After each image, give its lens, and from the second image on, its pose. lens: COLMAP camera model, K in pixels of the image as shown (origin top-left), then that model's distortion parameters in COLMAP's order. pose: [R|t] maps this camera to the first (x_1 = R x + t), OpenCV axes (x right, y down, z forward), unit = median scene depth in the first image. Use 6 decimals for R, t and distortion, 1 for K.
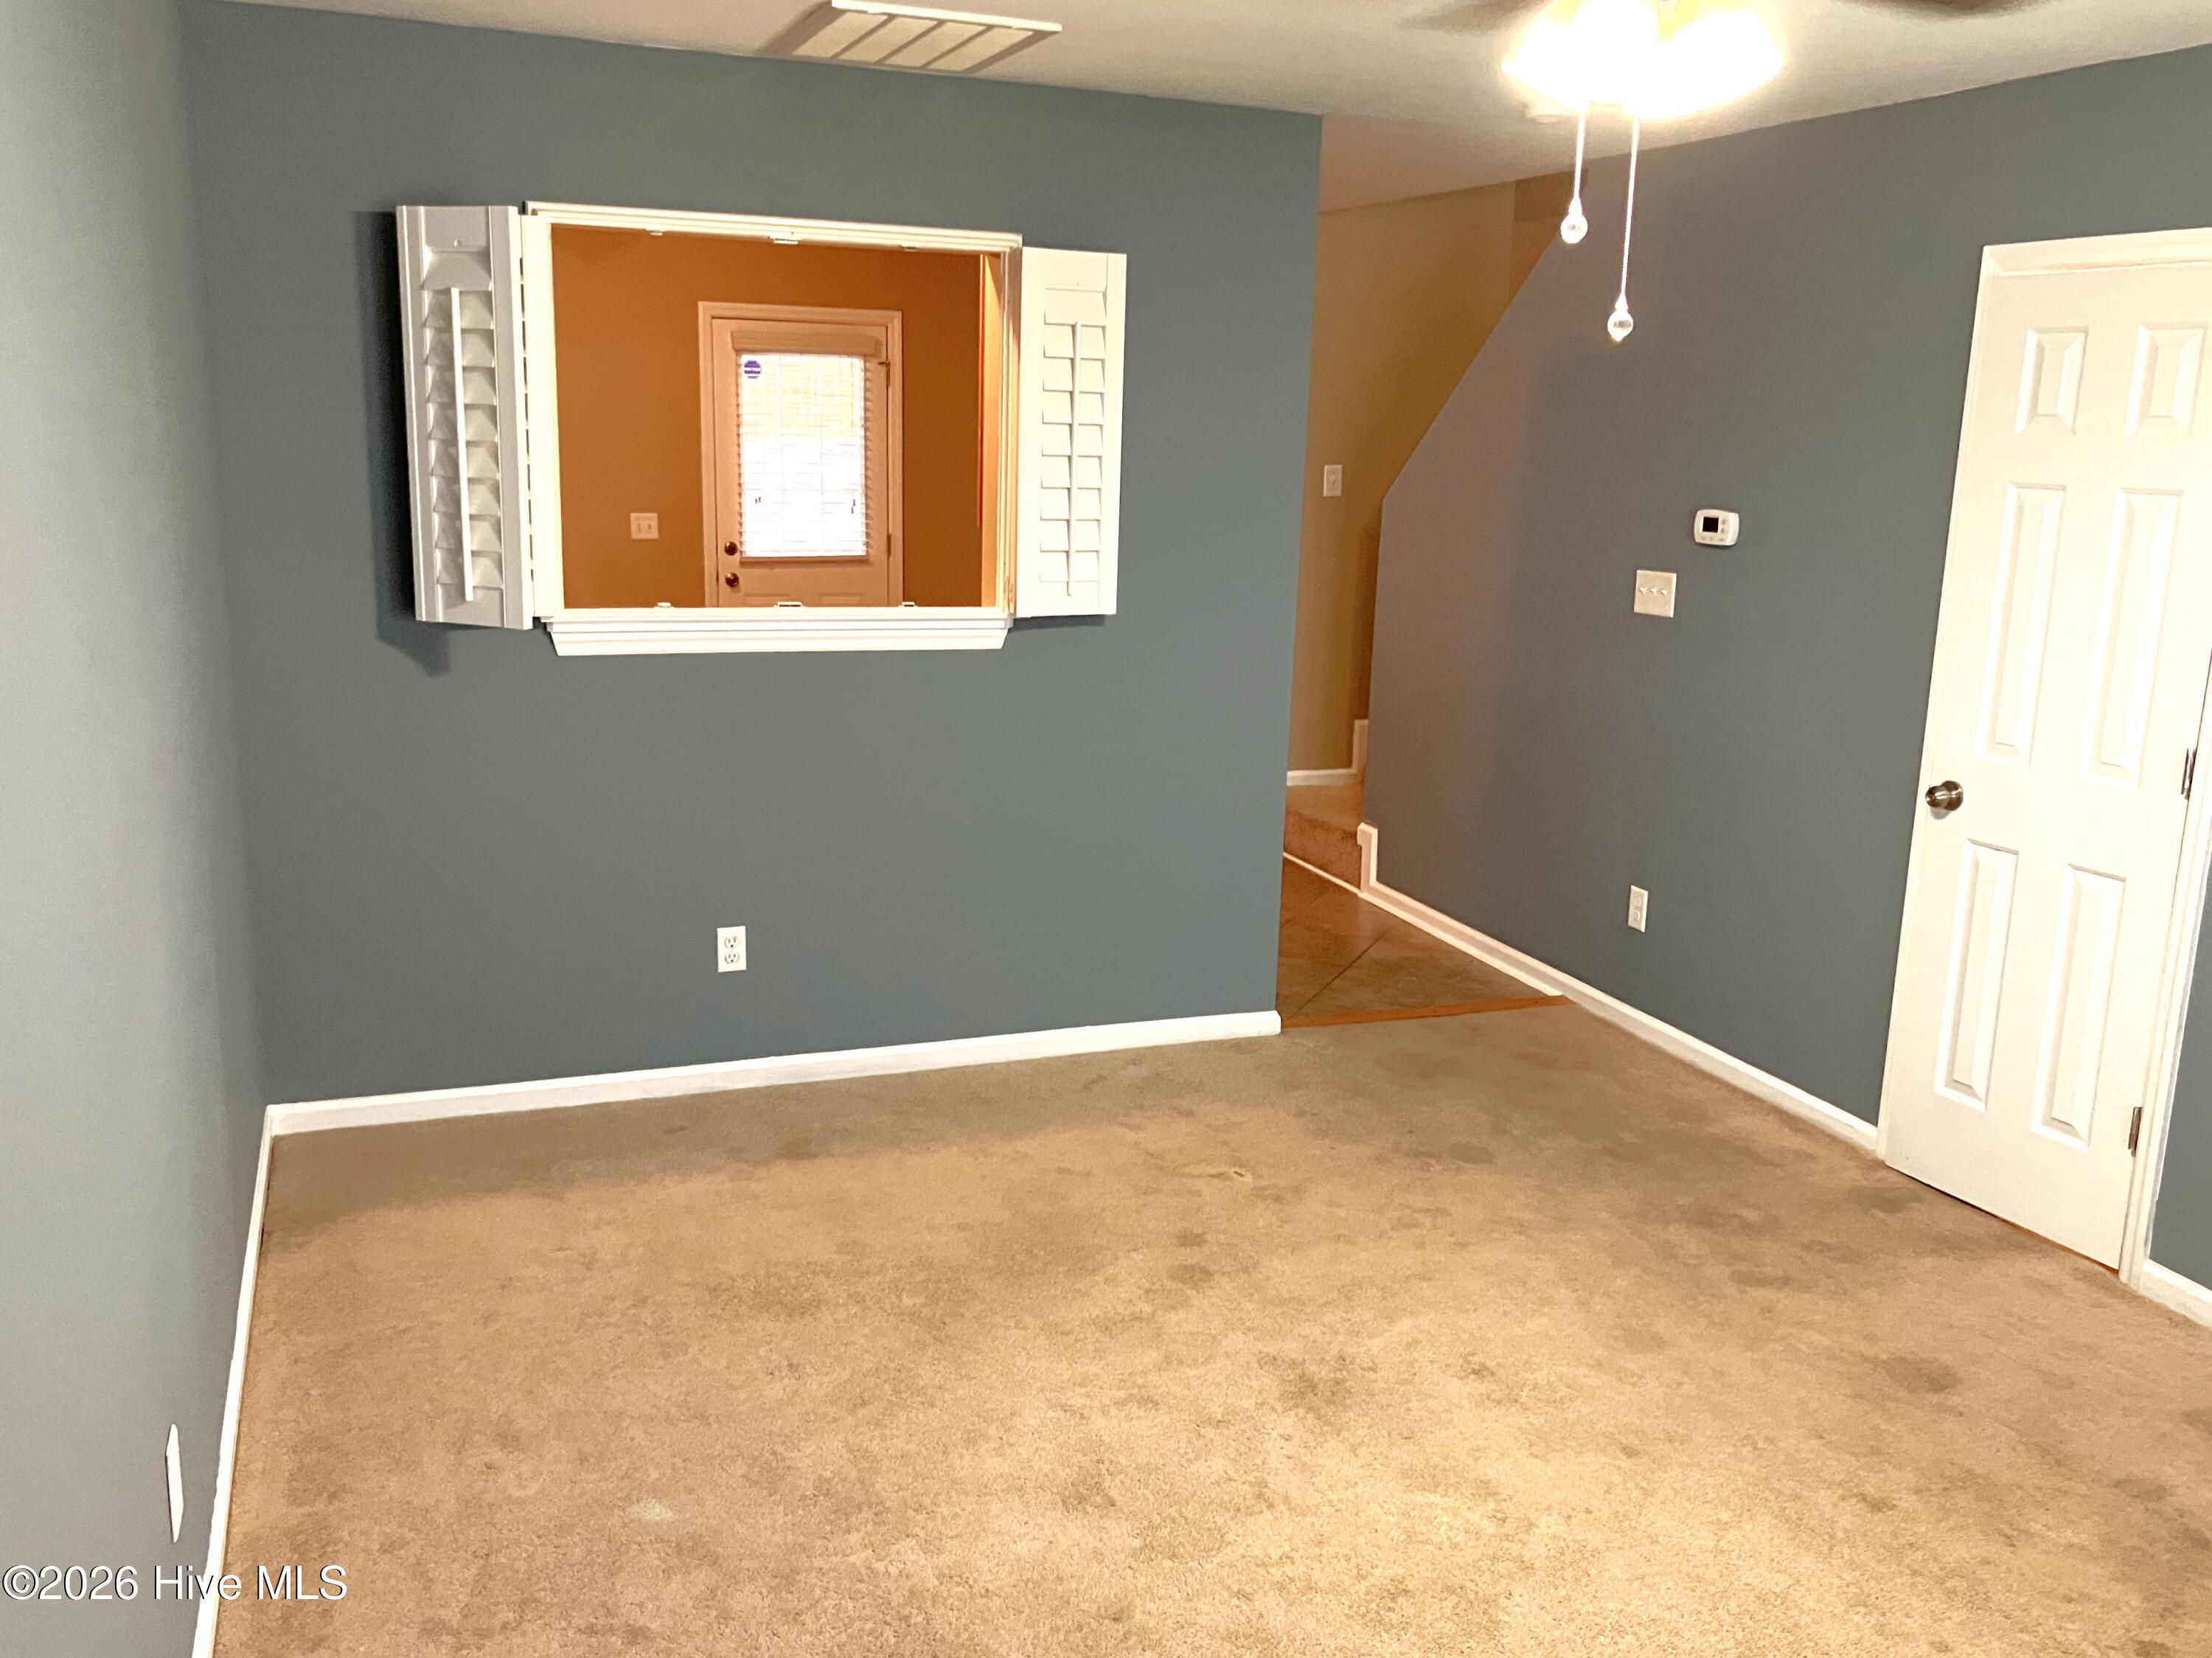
lens RADIAL K [[1908.0, 0, 1109.9], [0, 1908.0, 821.1], [0, 0, 1]] dist [-0.007077, 0.014772]
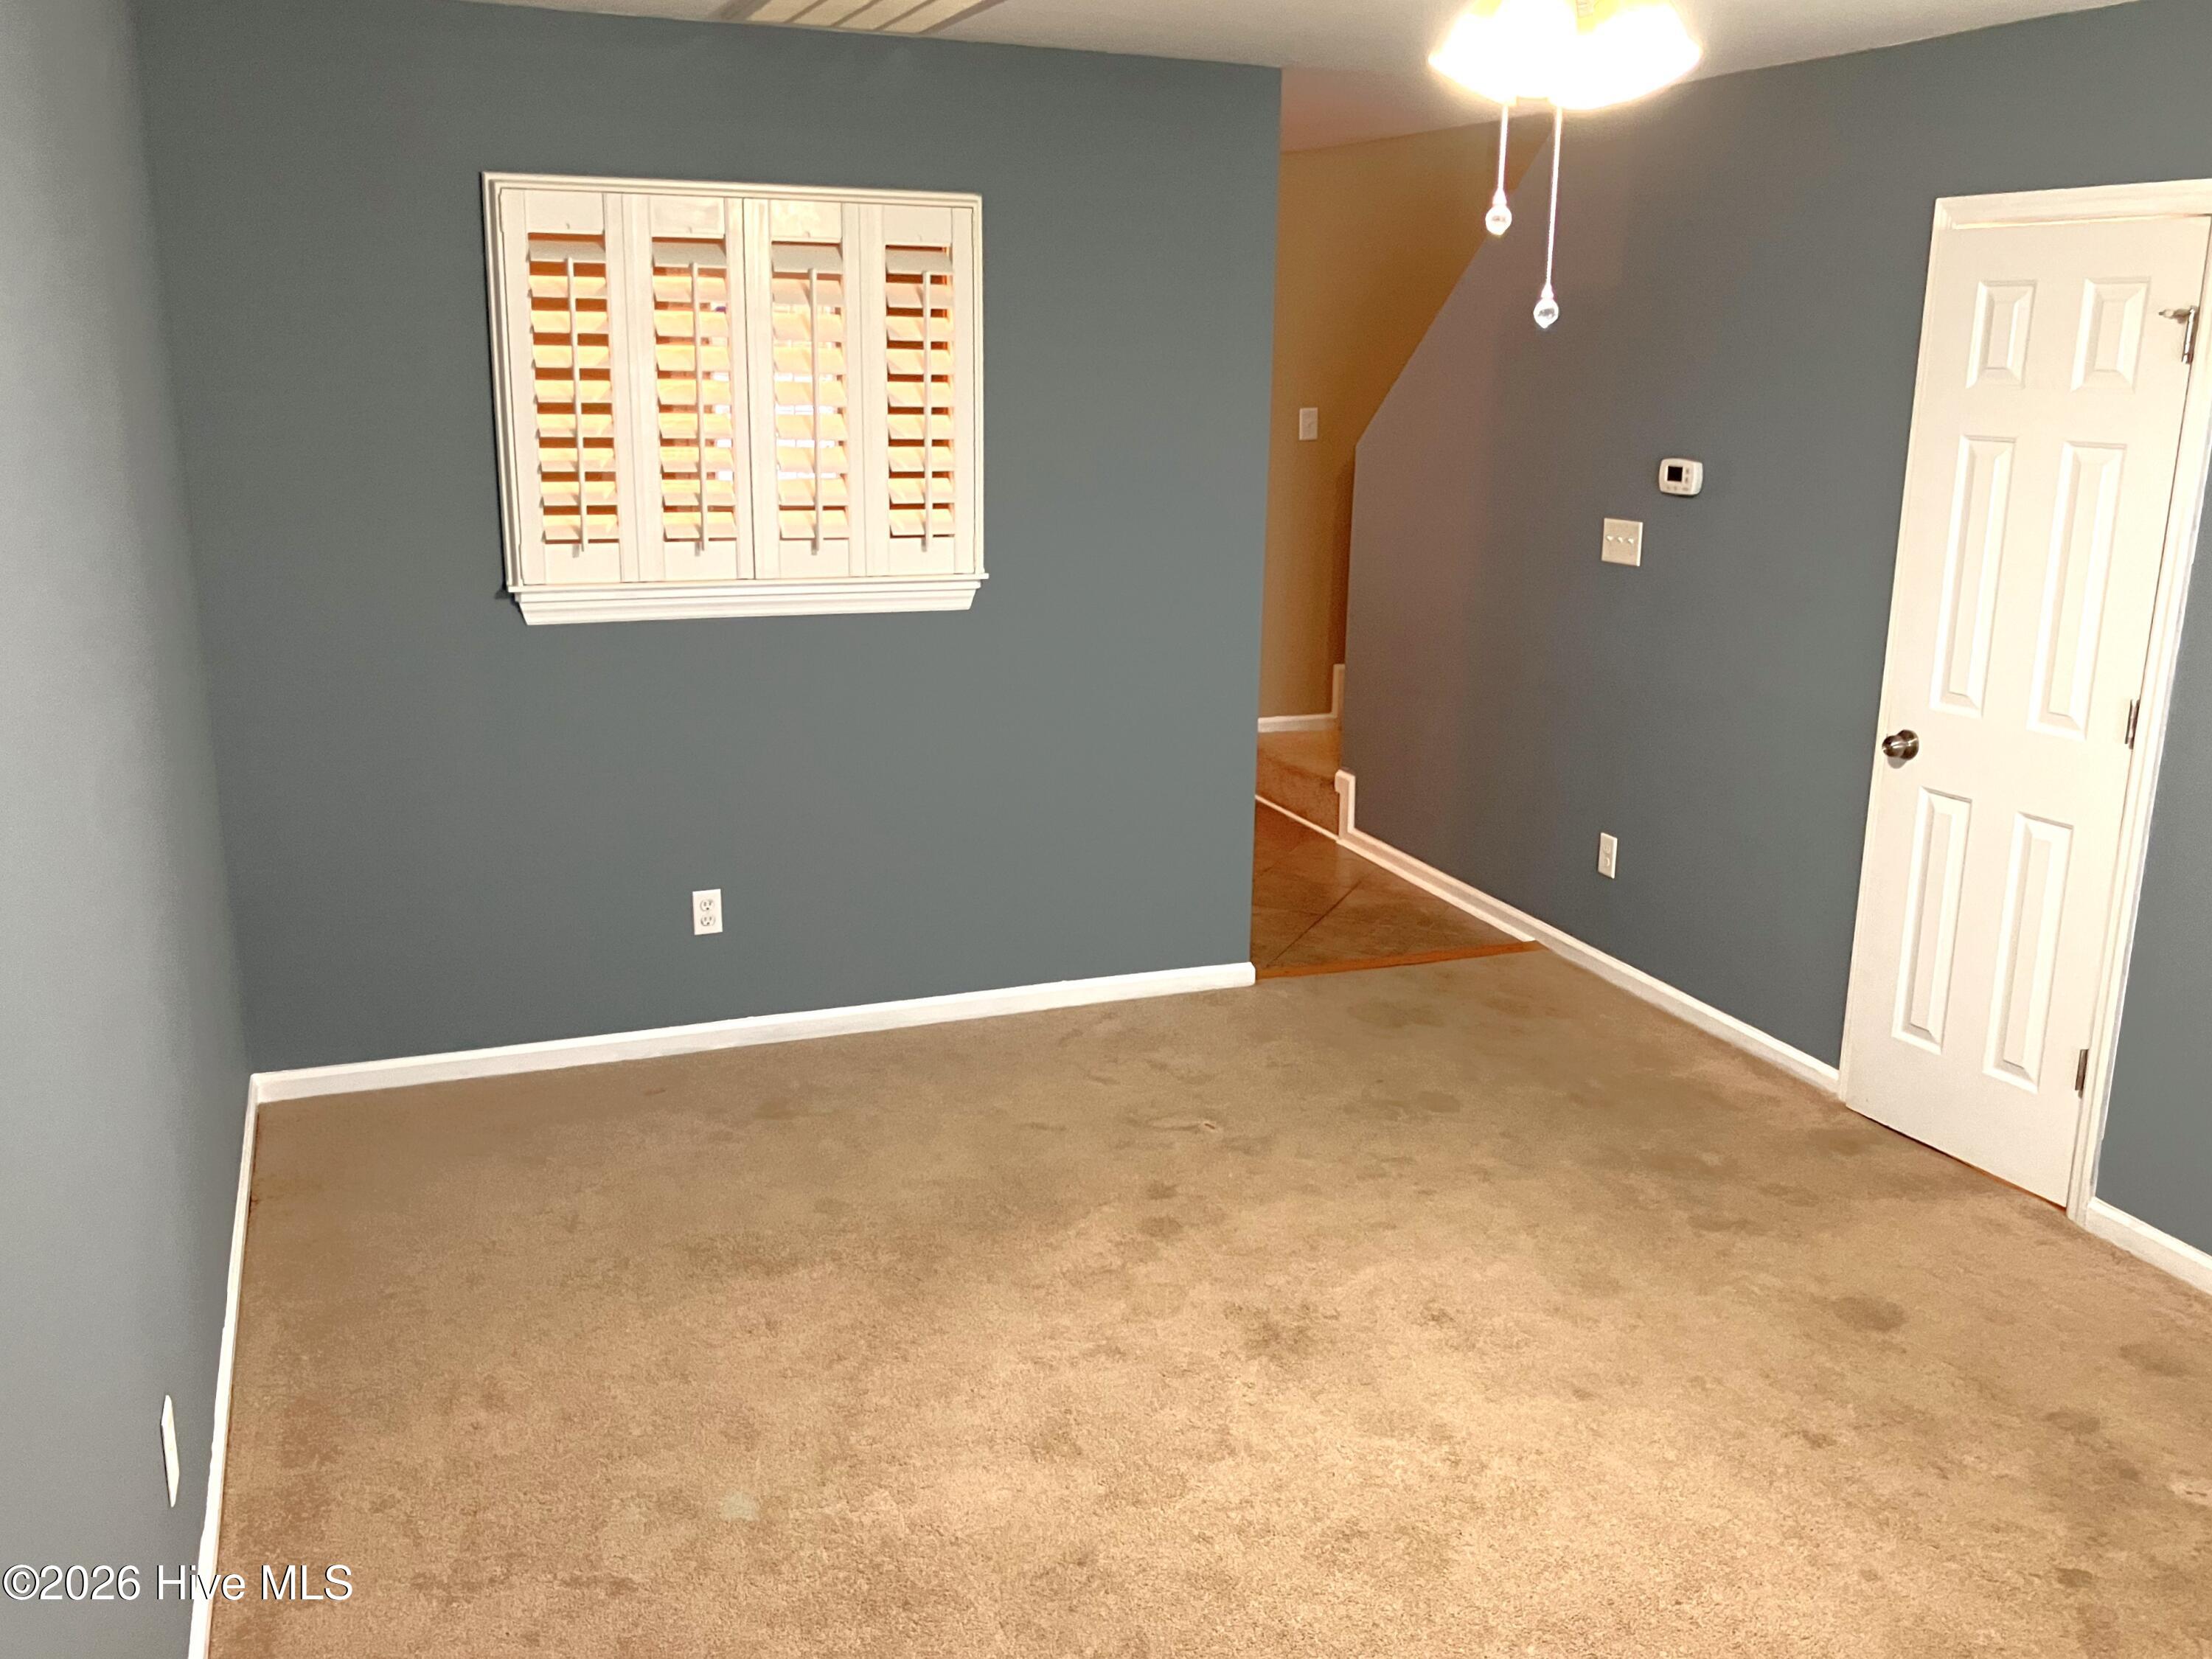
lens RADIAL K [[1937.9, 0, 1115.8], [0, 1937.9, 818.4], [0, 0, 1]] dist [0.003118, -0.019973]
pose [[0.999877, -0.015001, 0.004678, 0.017658], [0.014836, 0.999329, 0.033480, -0.017251], [-0.005177, -0.033406, 0.999428, -0.032660]]
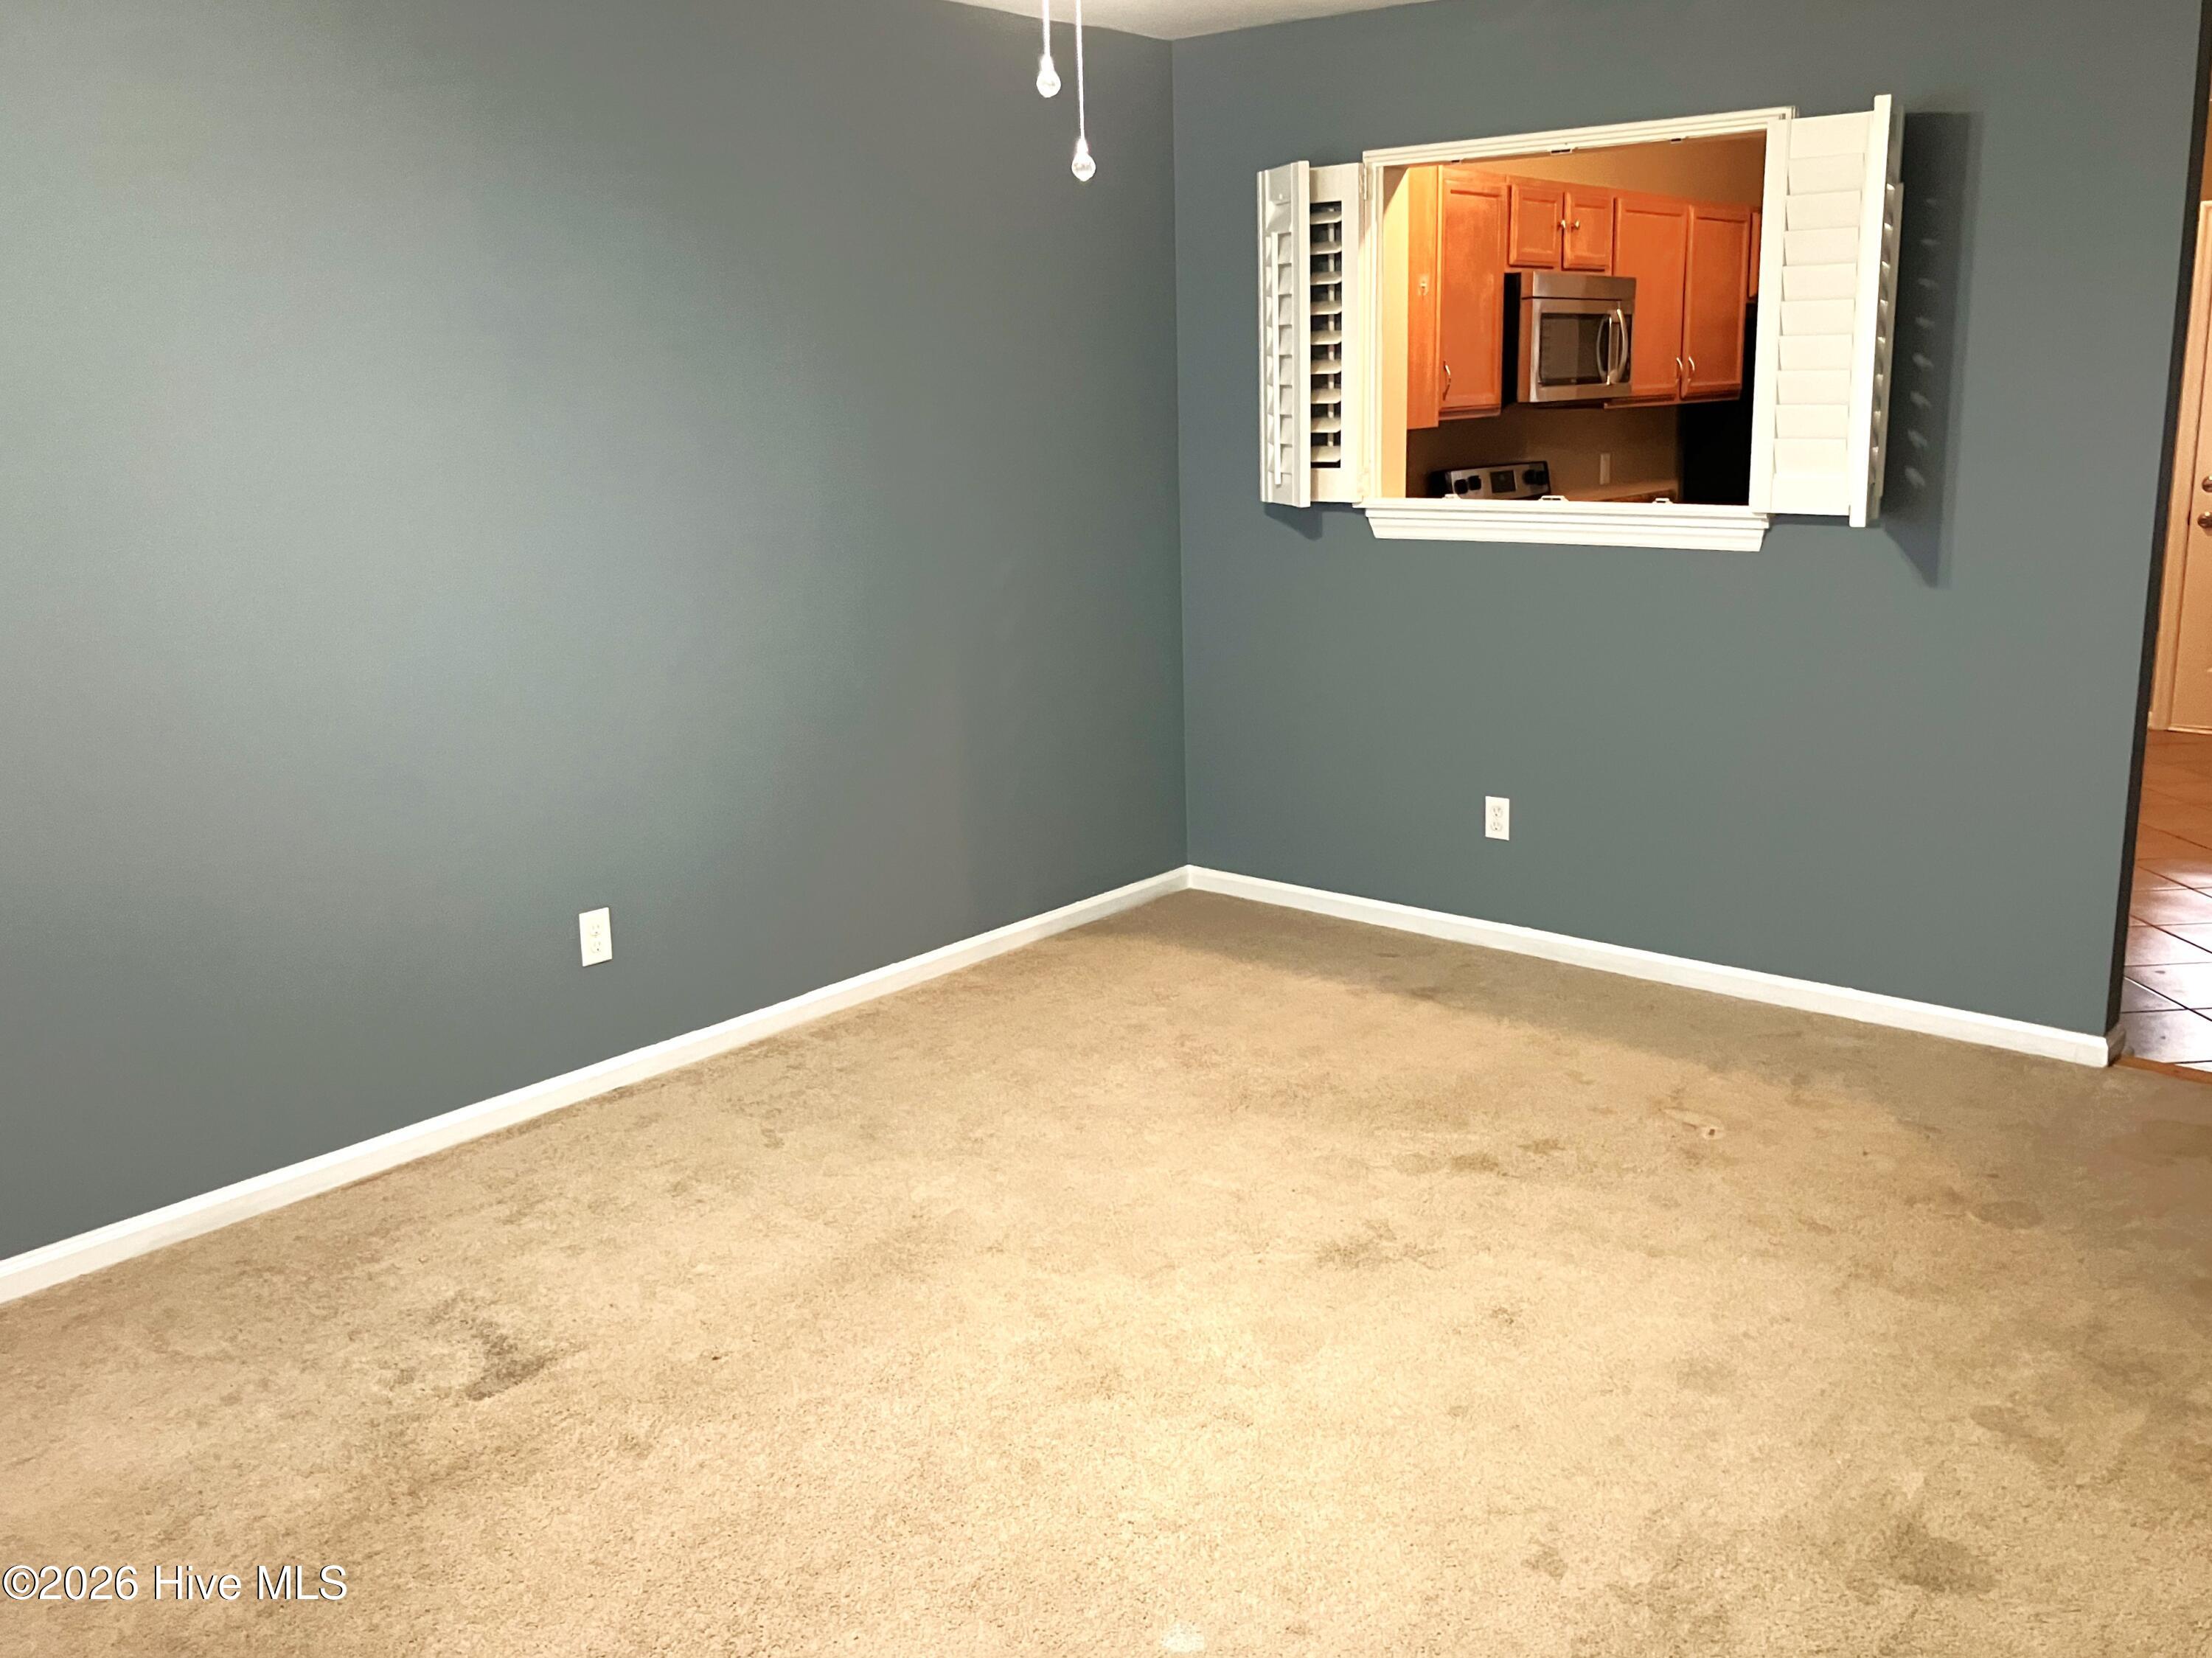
lens RADIAL K [[1908.0, 0, 1109.9], [0, 1908.0, 821.1], [0, 0, 1]] dist [-0.007077, 0.014772]
pose [[0.480881, 0.163931, -0.861325, 0.808730], [-0.156242, 0.982664, 0.099795, -0.007062], [0.862752, 0.086586, 0.498158, 0.335428]]
